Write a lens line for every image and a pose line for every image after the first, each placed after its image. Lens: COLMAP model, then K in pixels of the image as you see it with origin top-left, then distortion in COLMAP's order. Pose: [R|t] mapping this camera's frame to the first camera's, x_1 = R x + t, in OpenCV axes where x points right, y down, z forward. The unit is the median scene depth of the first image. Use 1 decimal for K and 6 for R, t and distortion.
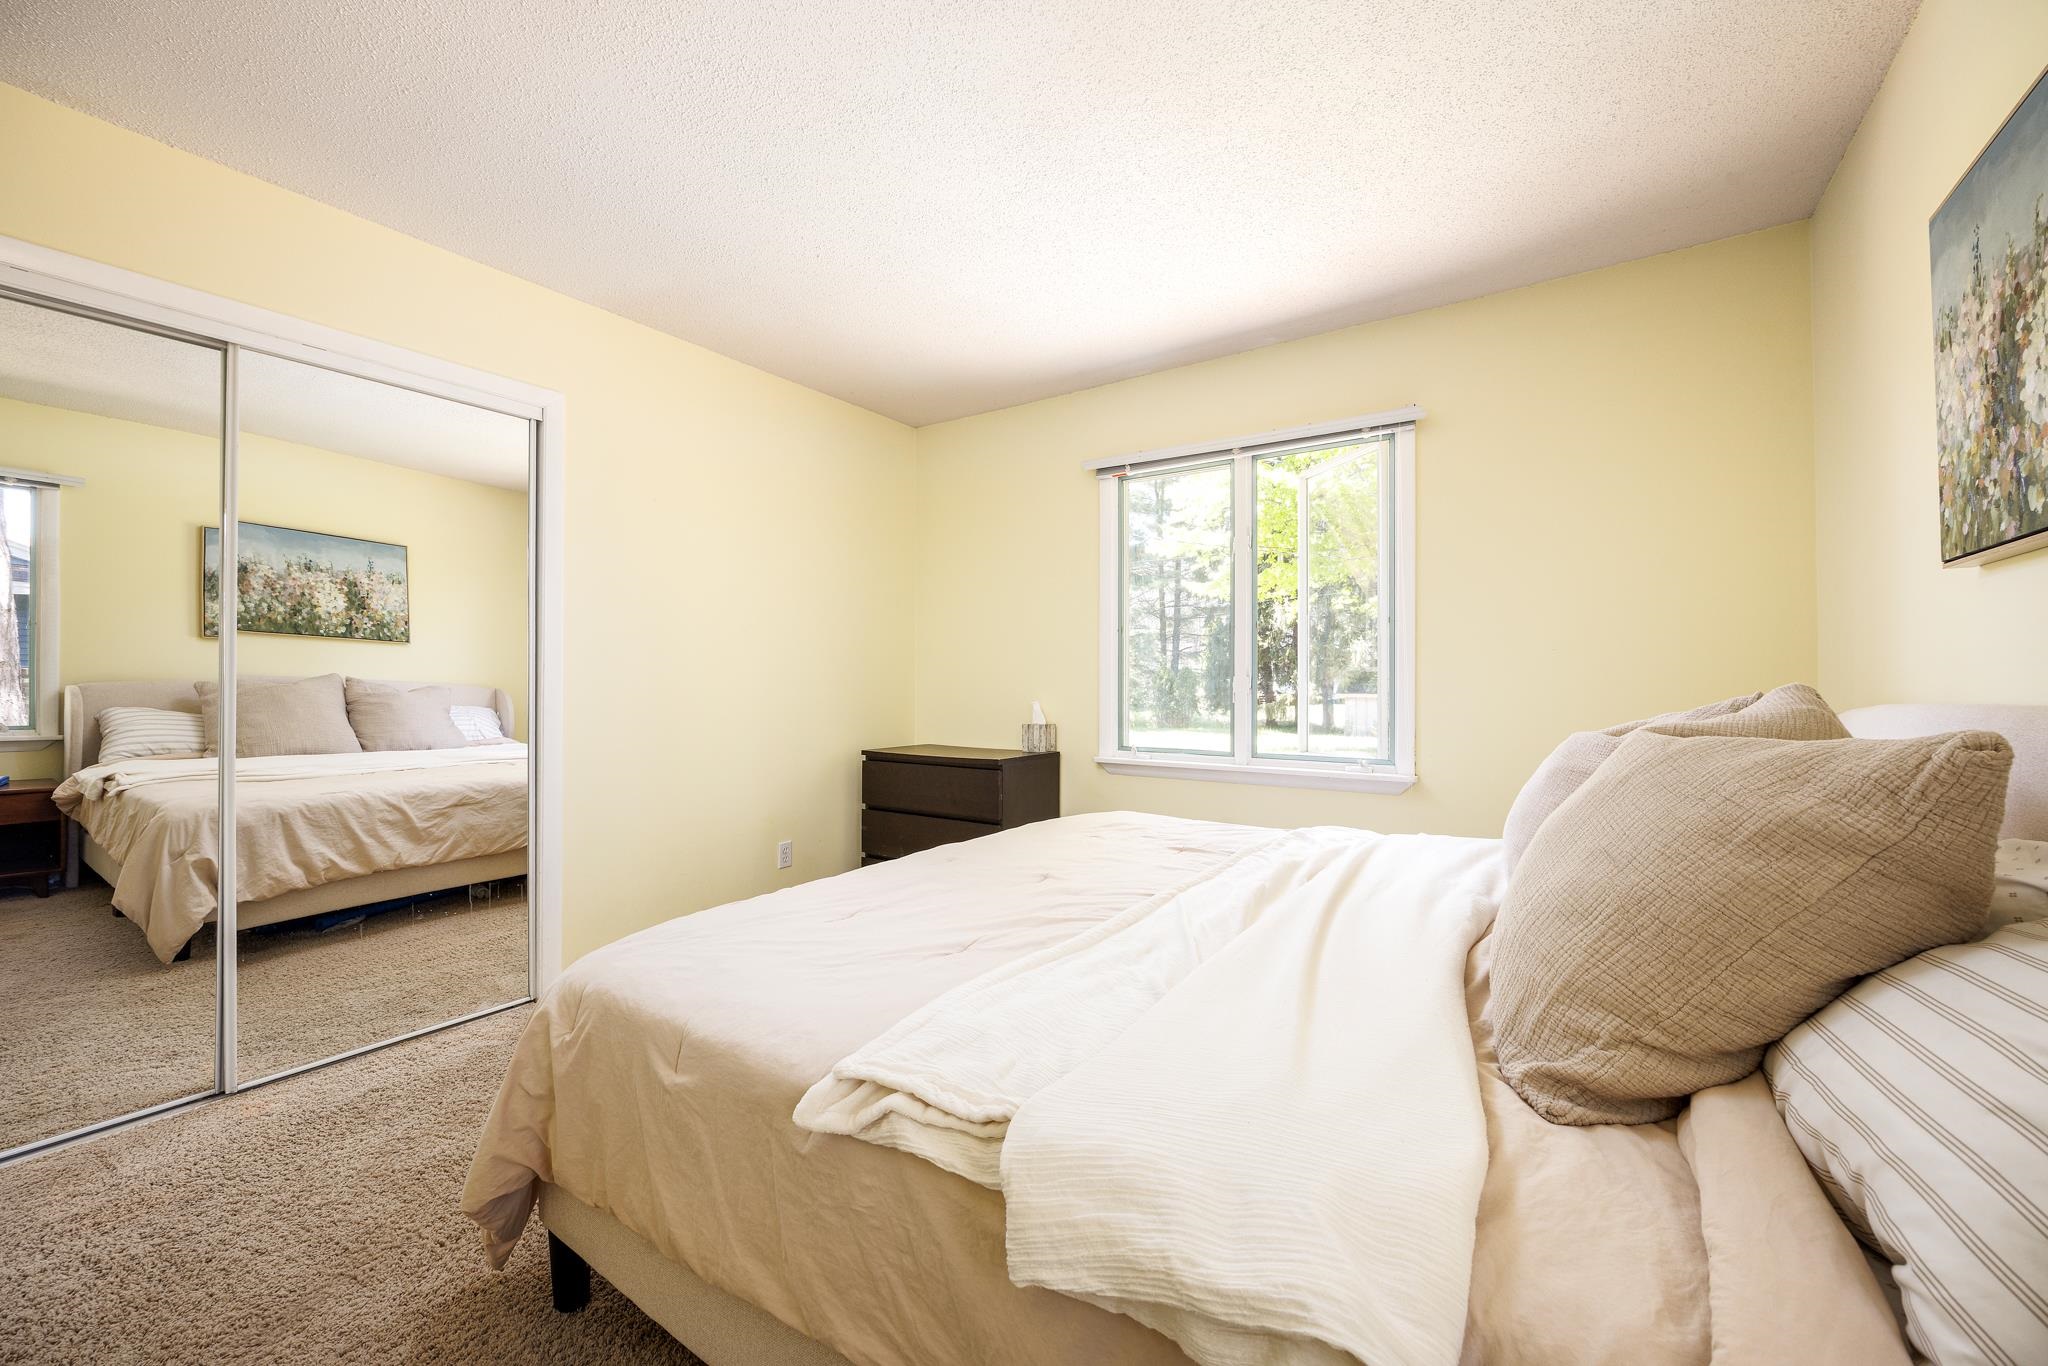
lens RADIAL K [[781.4, 0, 1037.3], [0, 781.4, 678.0], [0, 0, 1]] dist [0.001153, 0.000064]
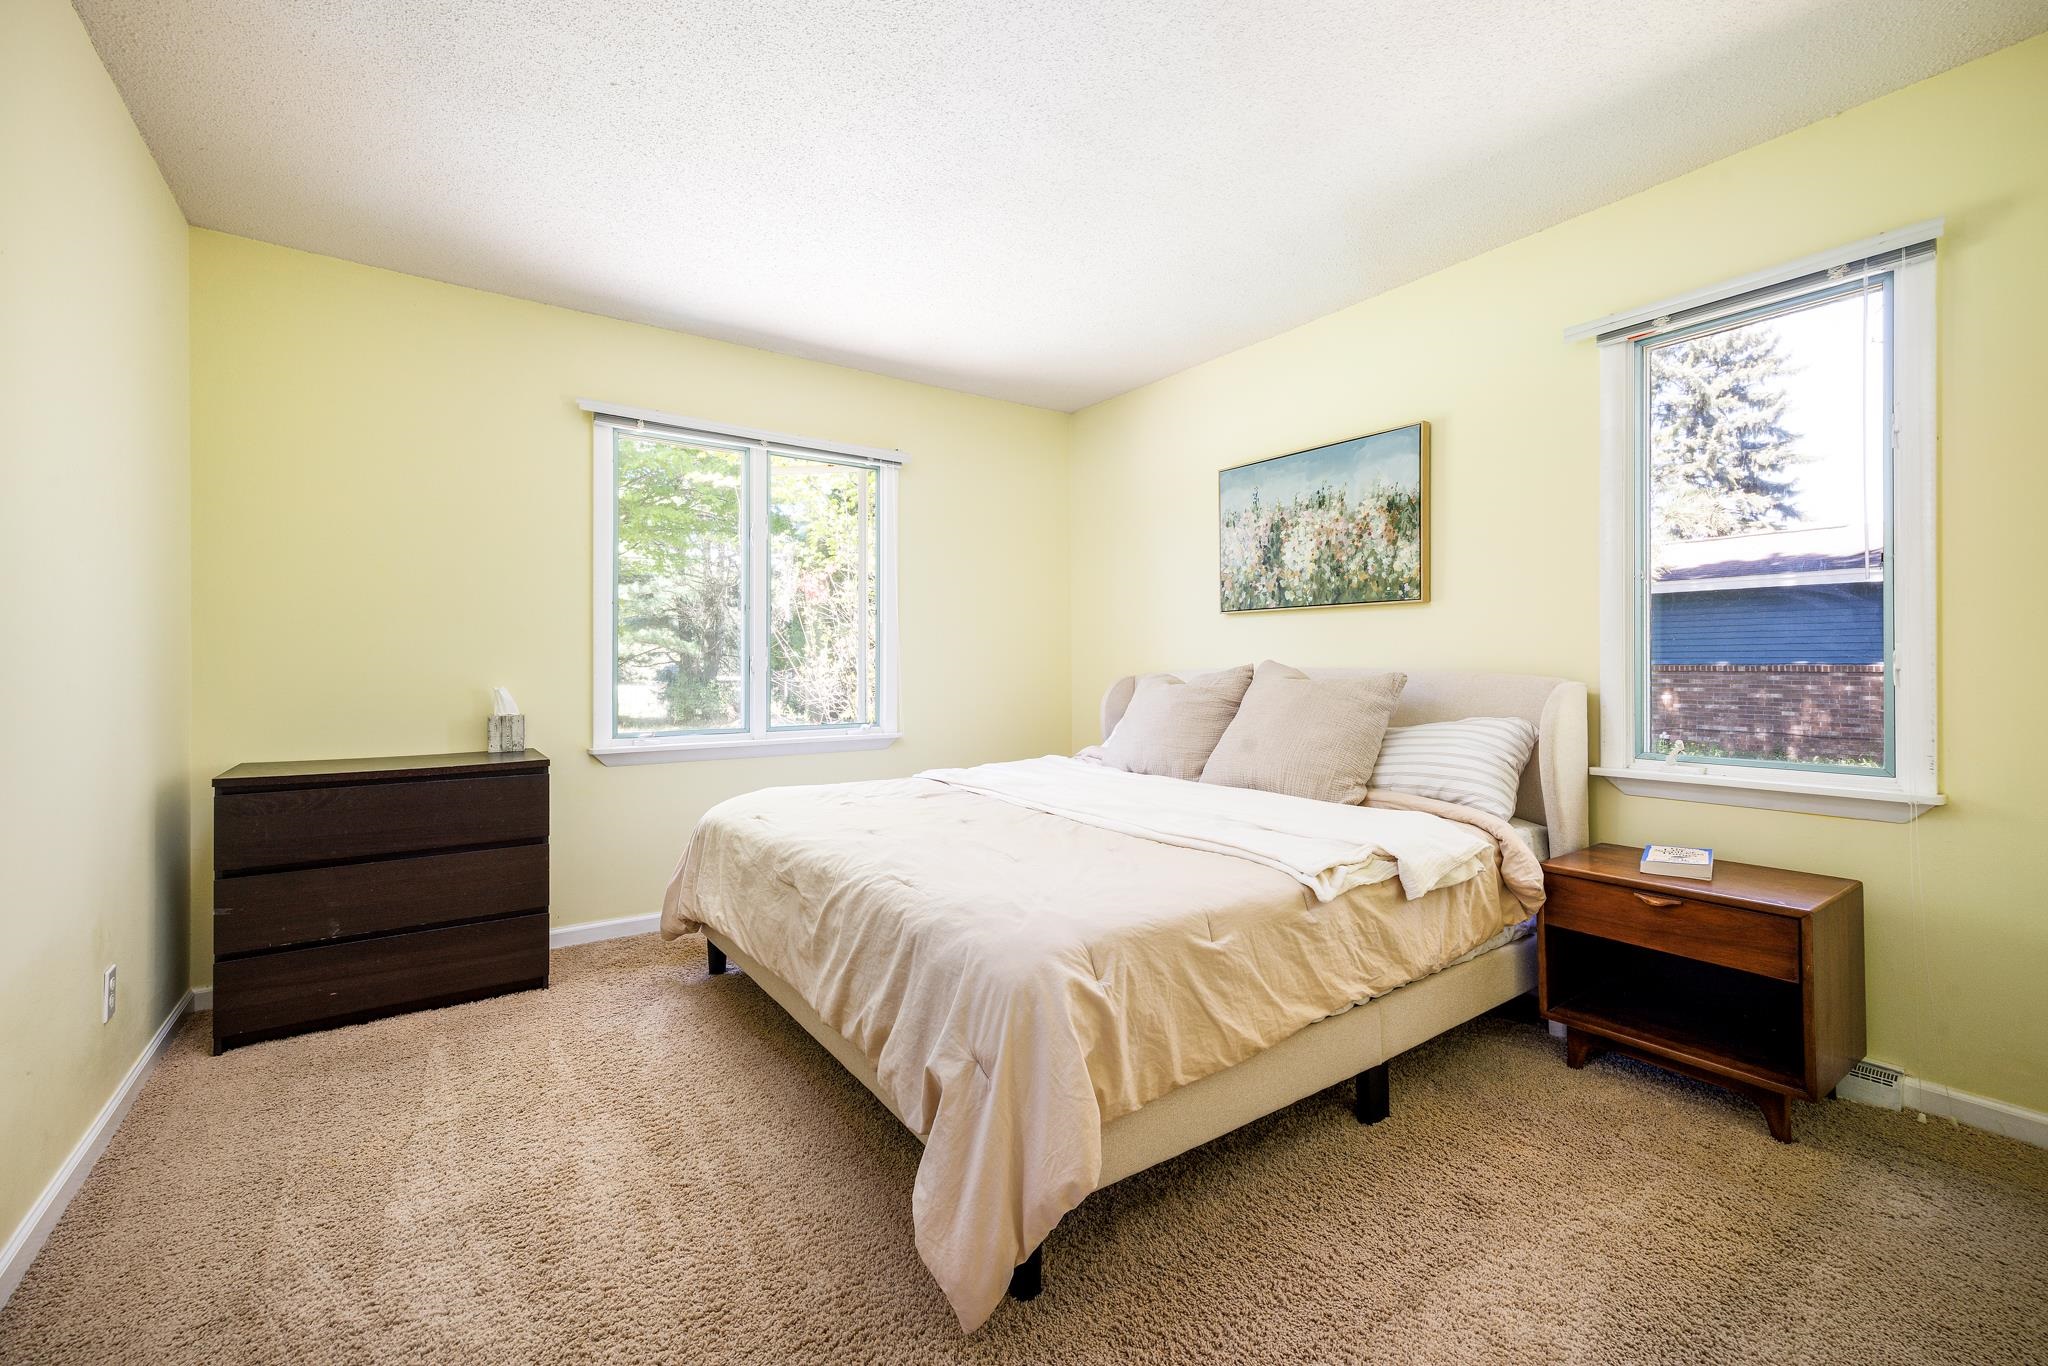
lens RADIAL K [[781.4, 0, 1037.3], [0, 781.4, 678.0], [0, 0, 1]] dist [0.001153, 0.000064]
pose [[0.400042, -0.016664, 0.916345, -1.208739], [-0.001755, 0.999819, 0.018948, 0.014131], [-0.916495, -0.009188, 0.399940, 0.489673]]
